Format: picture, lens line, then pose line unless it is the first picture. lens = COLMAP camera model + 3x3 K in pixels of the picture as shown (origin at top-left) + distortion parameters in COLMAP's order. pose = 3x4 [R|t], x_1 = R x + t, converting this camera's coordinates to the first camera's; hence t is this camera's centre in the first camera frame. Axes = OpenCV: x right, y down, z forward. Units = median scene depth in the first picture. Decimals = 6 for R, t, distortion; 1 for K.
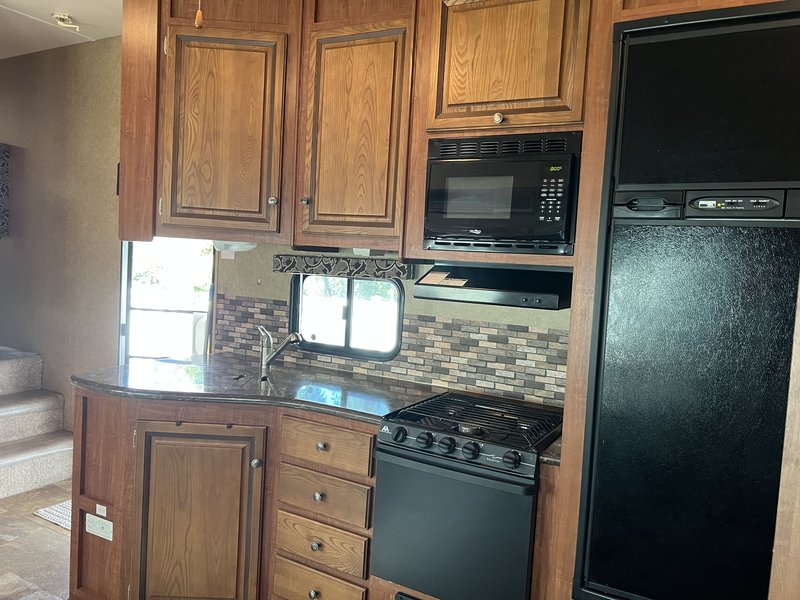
lens RADIAL K [[608.2, 0, 404.9], [0, 608.2, 296.3], [0, 0, 1]] dist [0.029868, -0.035026]
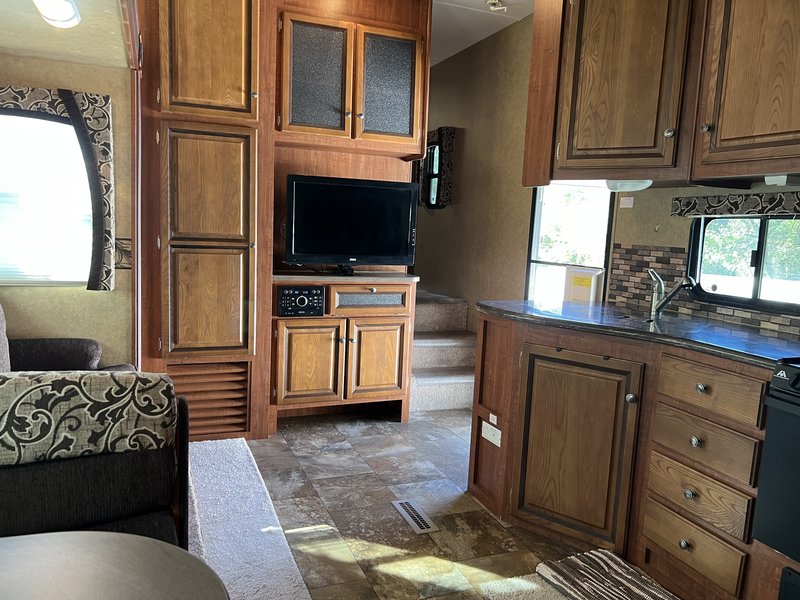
lens RADIAL K [[608.2, 0, 403.7], [0, 608.2, 301.1], [0, 0, 1]] dist [0.029868, -0.035026]
pose [[0.780150, 0.056008, -0.623080, 0.067726], [-0.042349, 0.998428, 0.036723, 0.087958], [0.624158, -0.002263, 0.781295, 0.003252]]
